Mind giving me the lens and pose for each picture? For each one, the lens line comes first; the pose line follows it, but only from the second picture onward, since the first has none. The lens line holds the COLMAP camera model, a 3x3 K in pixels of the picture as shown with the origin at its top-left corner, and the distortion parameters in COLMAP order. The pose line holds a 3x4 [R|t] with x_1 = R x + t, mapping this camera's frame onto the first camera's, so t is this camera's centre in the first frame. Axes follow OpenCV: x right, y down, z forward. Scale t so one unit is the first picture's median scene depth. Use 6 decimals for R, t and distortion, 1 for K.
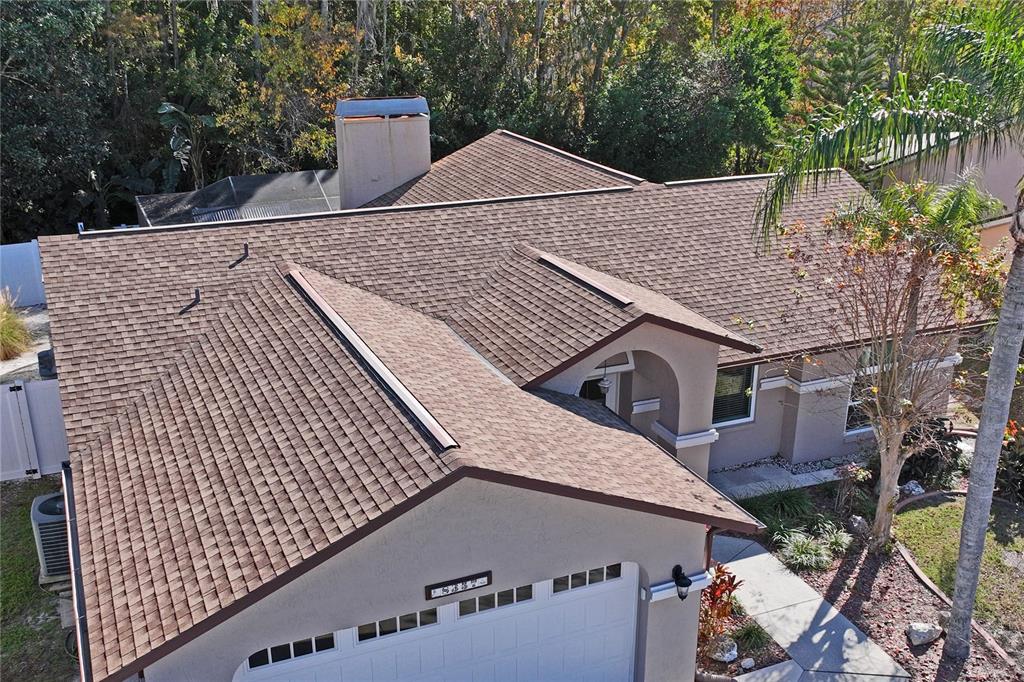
lens RADIAL K [[1042.9, 0, 529.4], [0, 1042.9, 389.3], [0, 0, 1]] dist [-0.022226, 0.000000]
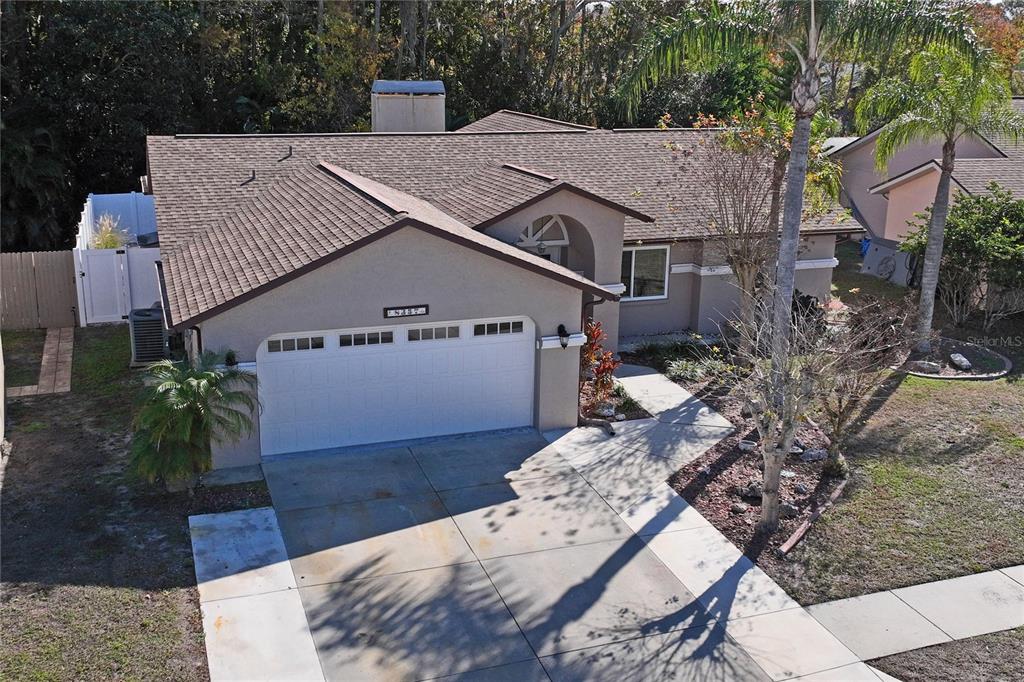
lens RADIAL K [[1038.9, 0, 511.3], [0, 1038.9, 337.4], [0, 0, 1]] dist [-0.034651, 0.000000]
pose [[0.996933, 0.030900, -0.071896, 0.139099], [-0.038725, 0.993163, -0.110129, 0.274615], [0.068001, 0.112576, 0.991314, -0.350200]]
